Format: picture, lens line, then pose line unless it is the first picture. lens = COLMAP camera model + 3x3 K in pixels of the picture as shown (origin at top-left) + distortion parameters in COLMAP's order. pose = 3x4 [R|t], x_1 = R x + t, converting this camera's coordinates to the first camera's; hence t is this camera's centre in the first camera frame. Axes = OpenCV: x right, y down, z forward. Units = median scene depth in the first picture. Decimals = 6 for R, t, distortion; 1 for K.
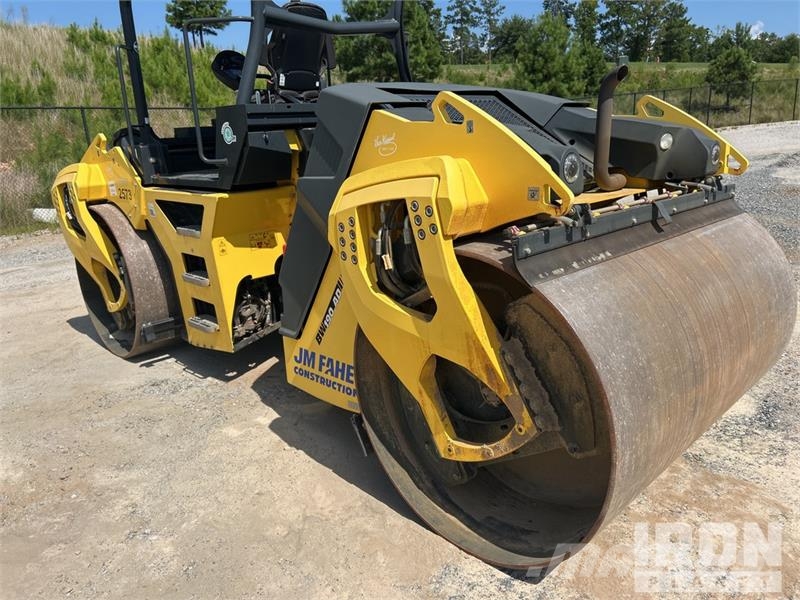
lens RADIAL K [[601.9, 0, 385.2], [0, 601.9, 294.5], [0, 0, 1]] dist [0.057573, -0.062330]
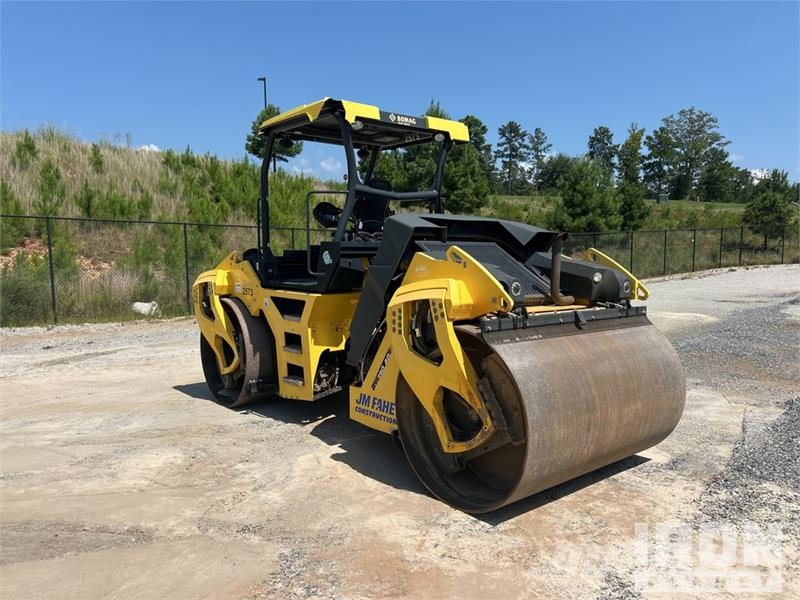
lens RADIAL K [[601.9, 0, 373.3], [0, 601.9, 294.9], [0, 0, 1]] dist [0.057573, -0.062330]
pose [[0.993749, 0.057011, -0.095986, 0.027545], [-0.073857, 0.980464, -0.182304, 0.128633], [0.083718, 0.188254, 0.978546, -0.603401]]
